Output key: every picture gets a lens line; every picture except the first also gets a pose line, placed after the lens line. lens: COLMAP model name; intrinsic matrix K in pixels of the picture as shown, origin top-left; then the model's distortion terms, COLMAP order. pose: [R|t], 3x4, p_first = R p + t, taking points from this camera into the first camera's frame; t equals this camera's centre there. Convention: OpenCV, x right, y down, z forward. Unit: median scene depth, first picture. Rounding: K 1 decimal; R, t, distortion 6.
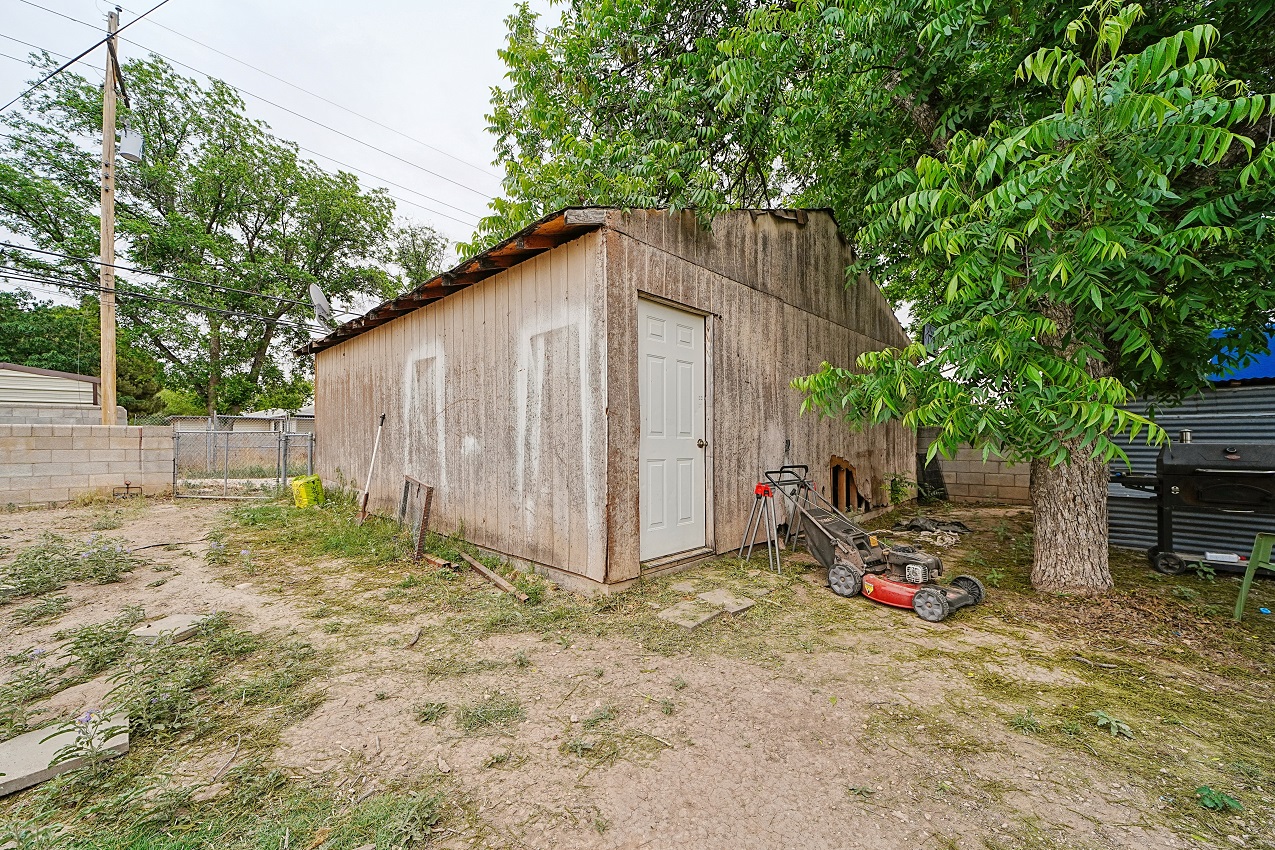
lens RADIAL K [[512.4, 0, 634.4], [0, 512.4, 436.8], [0, 0, 1]] dist [0.019603, -0.013273]
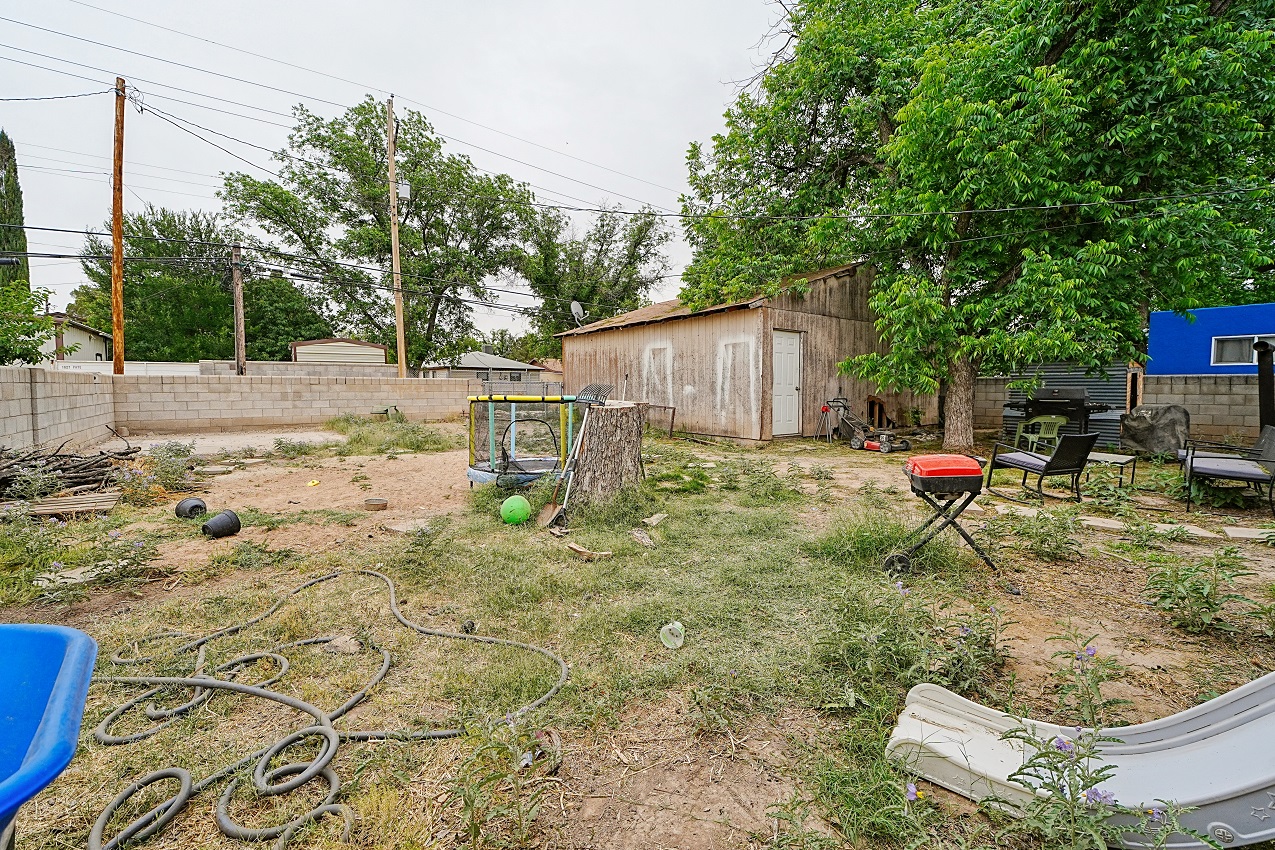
lens RADIAL K [[518.5, 0, 627.2], [0, 518.5, 417.8], [0, 0, 1]] dist [0.019387, -0.014343]
pose [[0.986643, 0.009924, -0.162593, -0.231502], [0.001000, 0.997755, 0.066964, -0.012469], [0.162893, -0.066232, 0.984418, -1.366657]]
